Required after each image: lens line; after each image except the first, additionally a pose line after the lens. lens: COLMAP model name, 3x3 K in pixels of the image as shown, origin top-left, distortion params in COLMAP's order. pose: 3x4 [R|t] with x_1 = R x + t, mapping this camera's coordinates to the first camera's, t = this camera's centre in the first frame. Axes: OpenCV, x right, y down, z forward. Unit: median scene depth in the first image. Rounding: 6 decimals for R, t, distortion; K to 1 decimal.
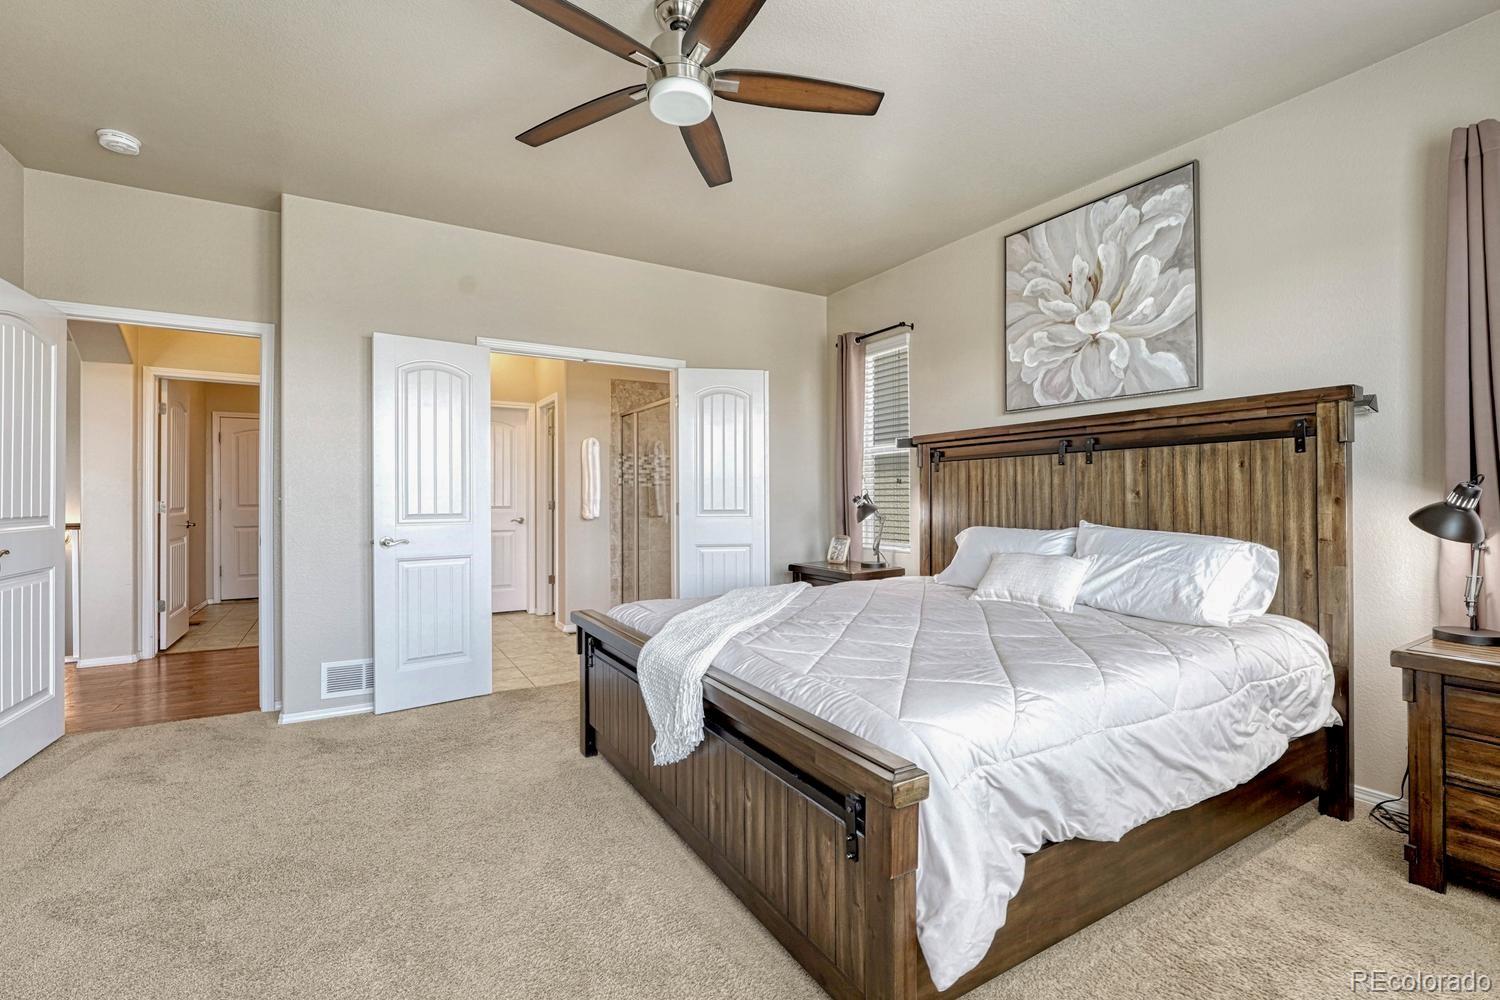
lens RADIAL K [[633.5, 0, 750.0], [0, 633.5, 494.2], [0, 0, 1]] dist [-0.008821, 0.000391]
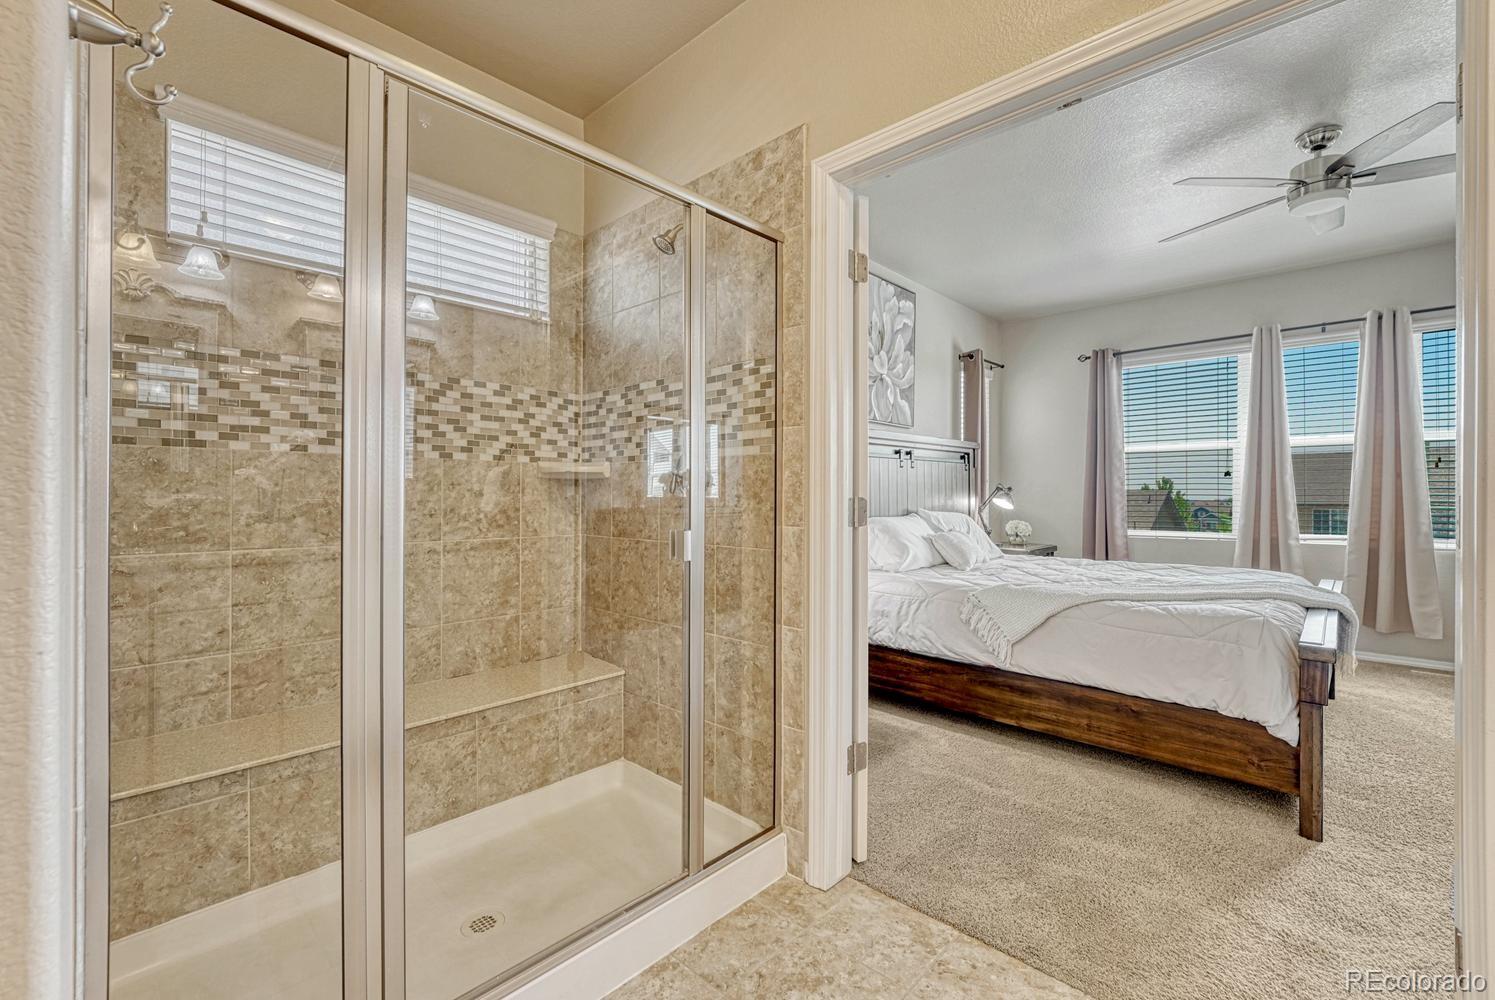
lens RADIAL K [[631.4, 0, 747.5], [0, 631.4, 494.2], [0, 0, 1]] dist [-0.008821, 0.000391]
pose [[-0.251309, 0.004247, 0.967898, -0.719929], [-0.002491, 0.999984, -0.005034, 0.018066], [-0.967904, -0.003676, -0.251295, 1.632232]]
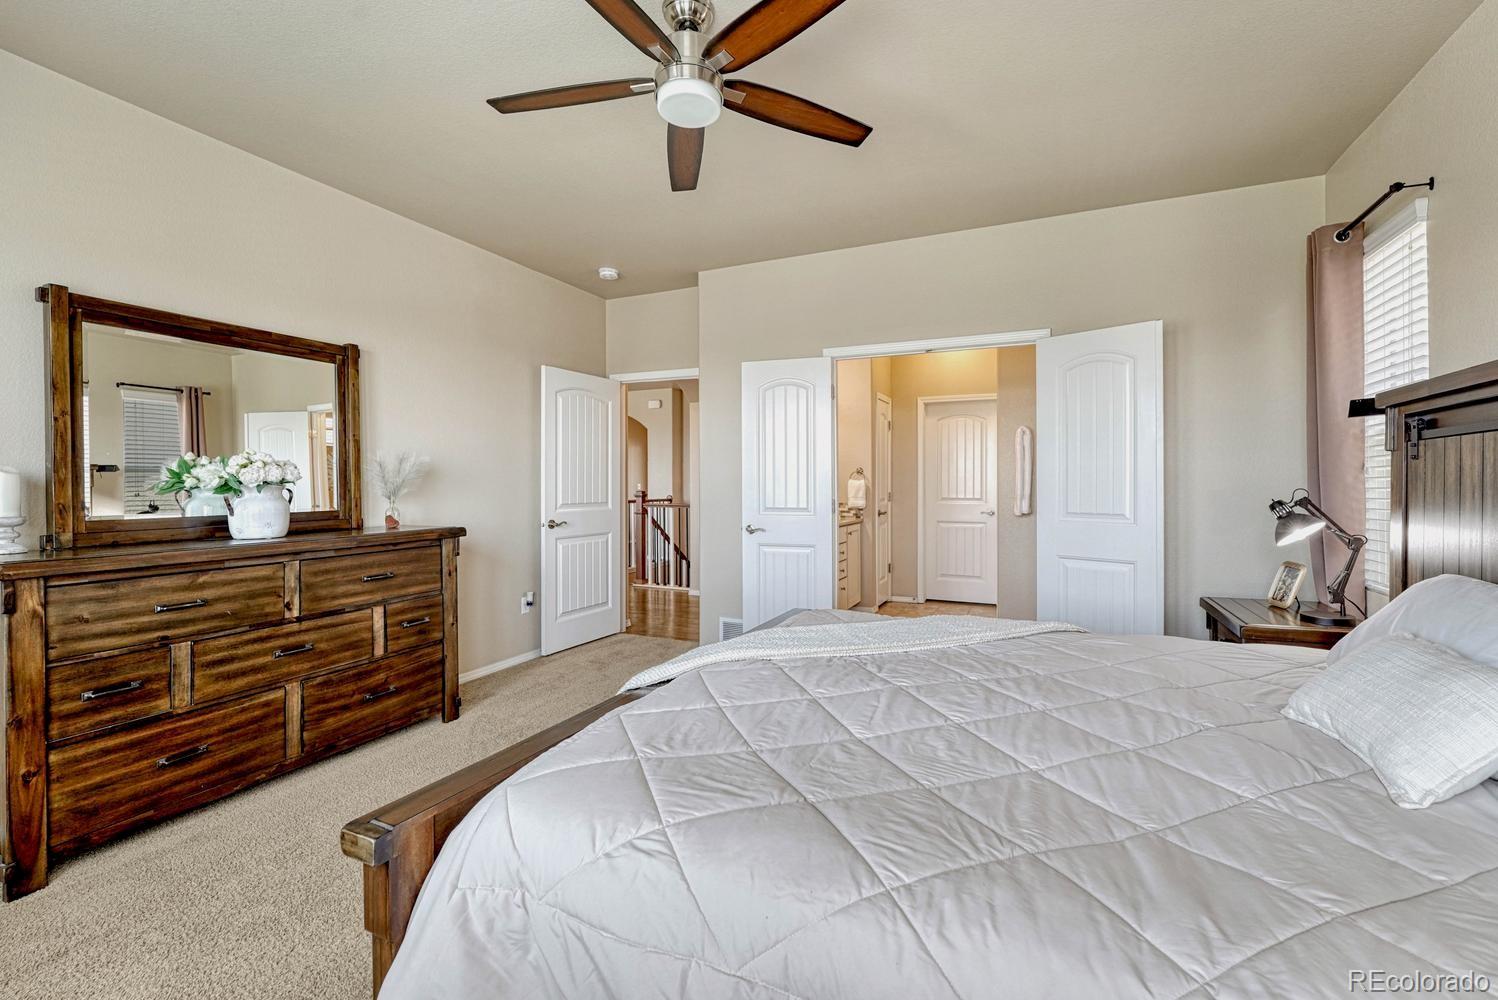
lens RADIAL K [[624.1, 0, 778.7], [0, 624.1, 482.5], [0, 0, 1]] dist [-0.011177, -0.000018]
pose [[0.586753, 0.003394, -0.809759, 0.479559], [0.000503, 0.999989, 0.004555, -0.023146], [0.809766, -0.003080, 0.586745, 0.345735]]
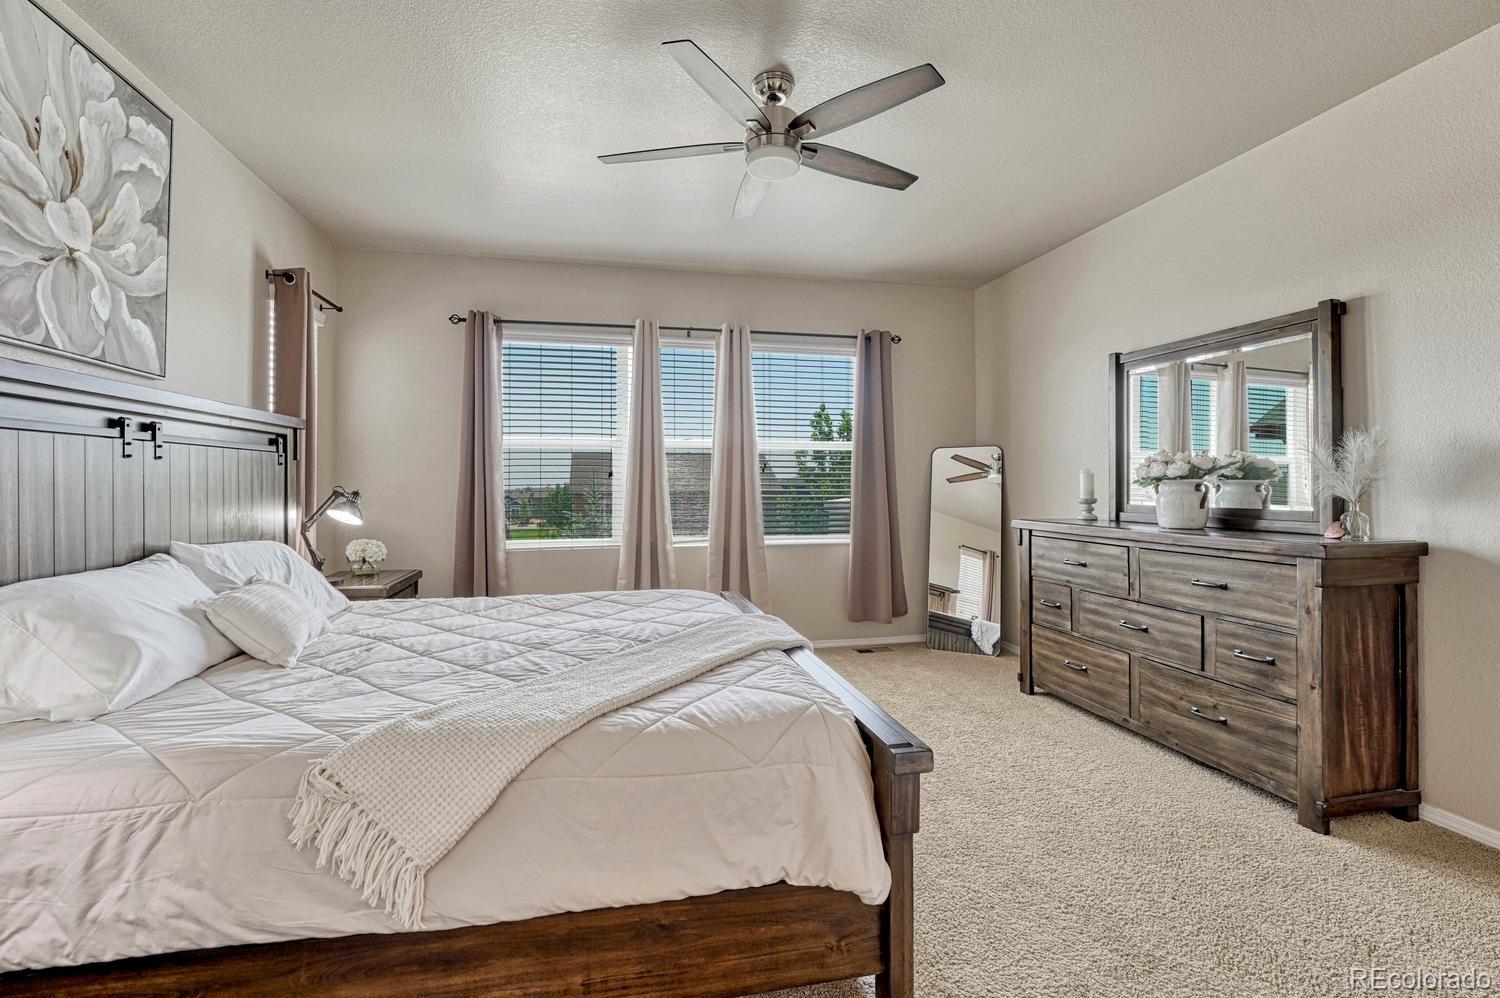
lens RADIAL K [[640.2, 0, 729.5], [0, 640.2, 477.5], [0, 0, 1]] dist [-0.012719, 0.000969]
pose [[-0.939123, 0.012080, 0.343368, -0.276990], [0.007544, 0.999866, -0.014543, -0.012660], [-0.343498, -0.011067, -0.939088, 1.360967]]
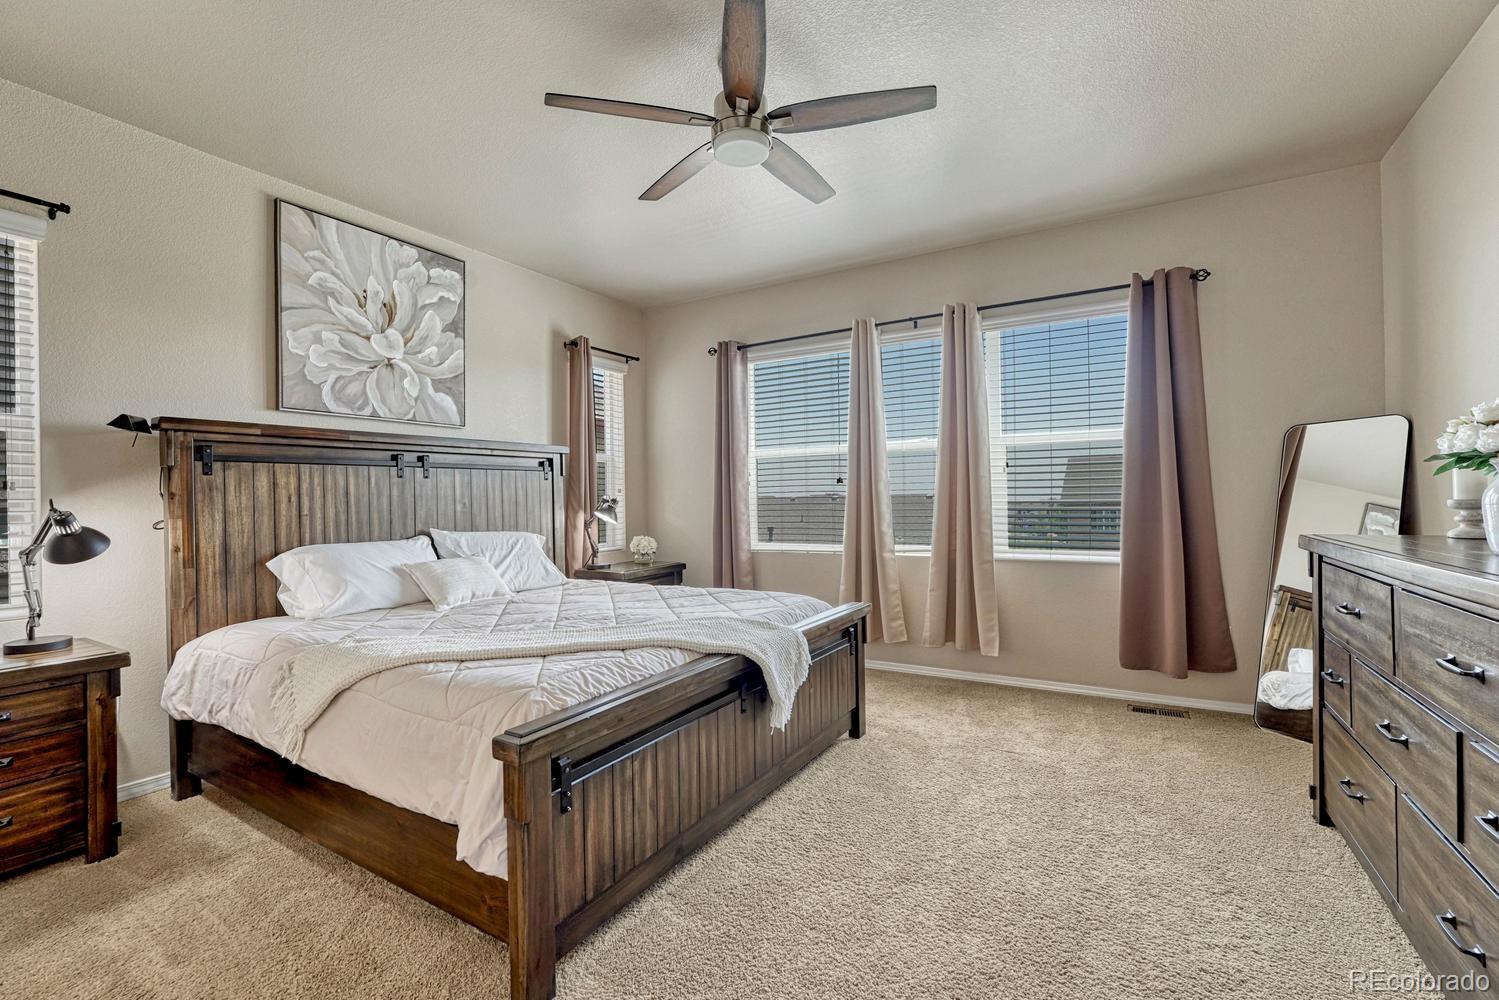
lens RADIAL K [[650.3, 0, 761.1], [0, 650.3, 499.1], [0, 0, 1]] dist [-0.018043, -0.000062]
pose [[-0.463244, 0.013436, 0.886129, -0.731452], [0.015343, 0.999857, -0.007139, 0.006518], [-0.886098, 0.010289, -0.463384, 0.951468]]
